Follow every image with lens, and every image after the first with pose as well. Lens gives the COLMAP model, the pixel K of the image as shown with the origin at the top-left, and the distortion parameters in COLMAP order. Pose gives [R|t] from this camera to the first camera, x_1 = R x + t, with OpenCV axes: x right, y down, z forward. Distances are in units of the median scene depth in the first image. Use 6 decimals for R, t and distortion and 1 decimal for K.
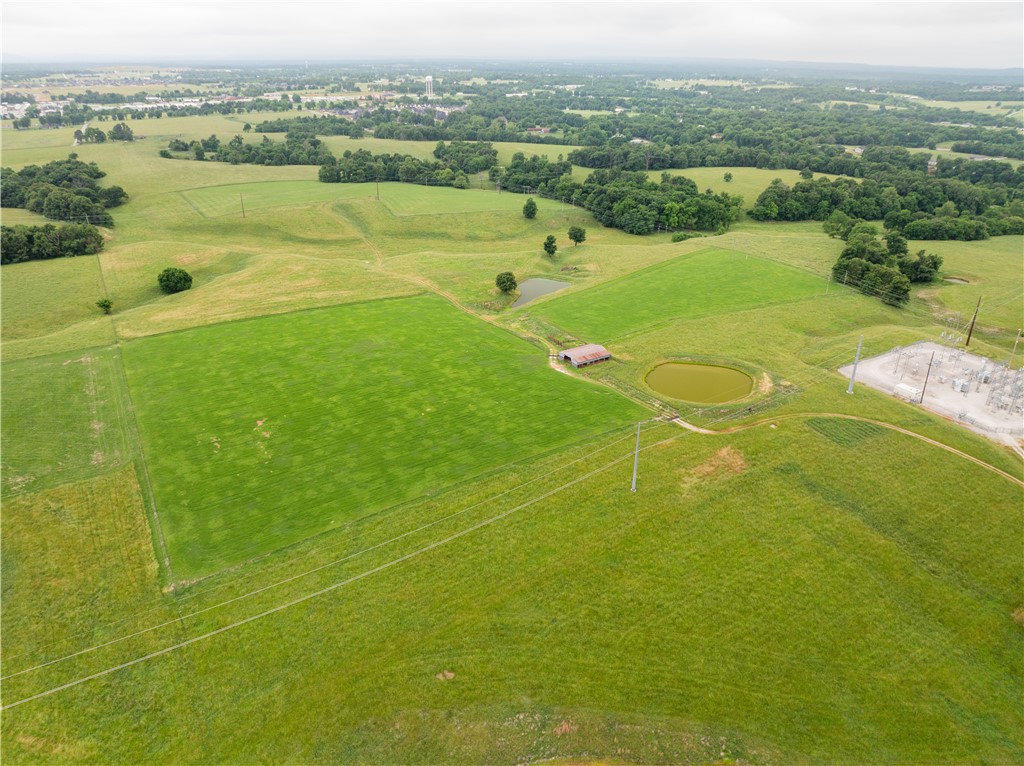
lens RADIAL K [[720.1, 0, 509.2], [0, 720.1, 387.3], [0, 0, 1]] dist [-0.043624, 0.007545]
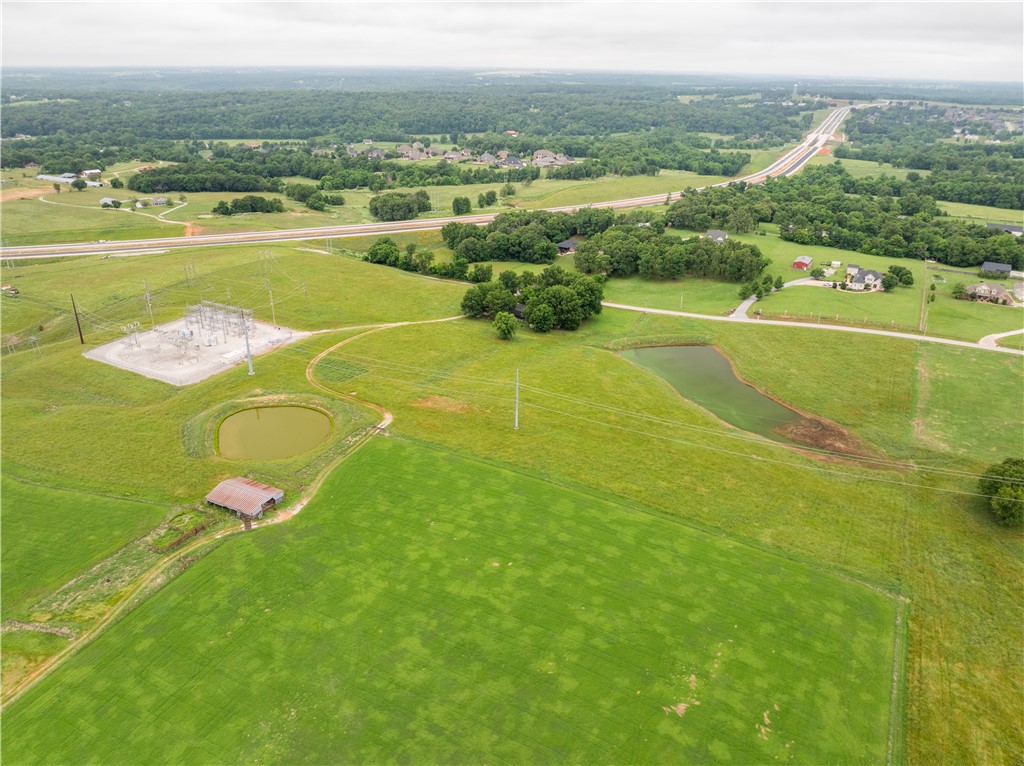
lens RADIAL K [[720.1, 0, 509.2], [0, 720.1, 387.3], [0, 0, 1]] dist [-0.043624, 0.007545]
pose [[-0.509237, -0.368357, 0.777811, -0.147970], [0.349554, 0.737342, 0.578047, -0.122925], [-0.786441, 0.566250, -0.246721, 0.259609]]
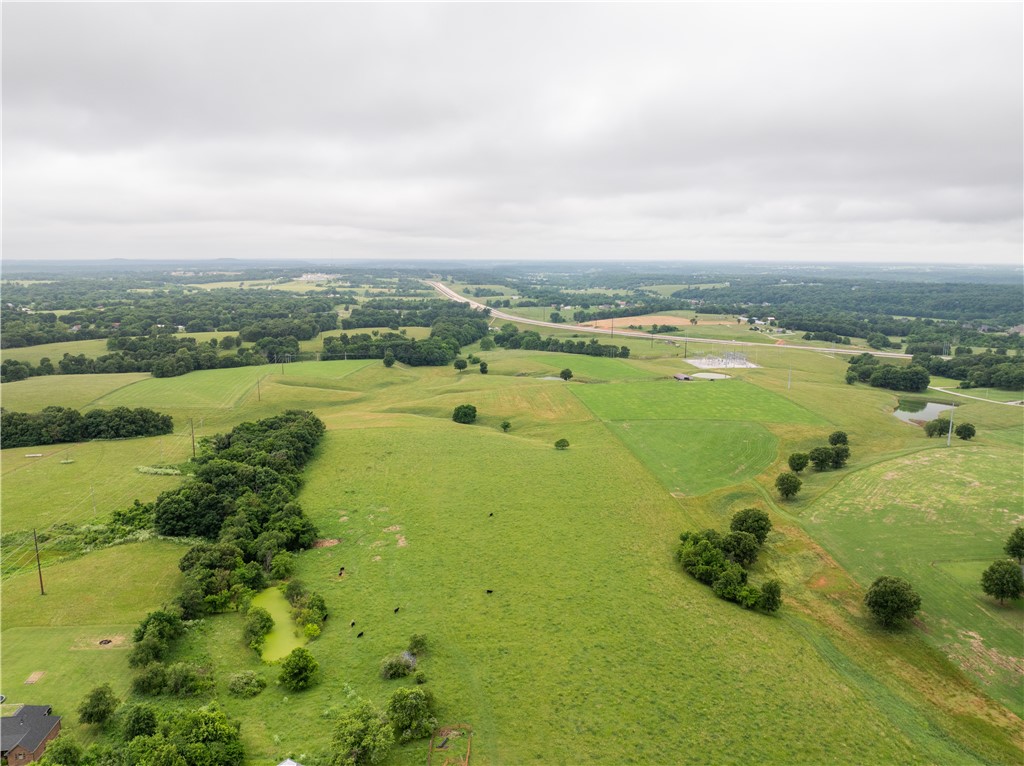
lens RADIAL K [[720.1, 0, 509.2], [0, 720.1, 387.3], [0, 0, 1]] dist [-0.043624, 0.007545]
pose [[0.429844, -0.168876, 0.886970, -0.617347], [0.381192, 0.924455, -0.008720, -0.058783], [-0.818491, 0.341854, 0.461746, 0.116648]]
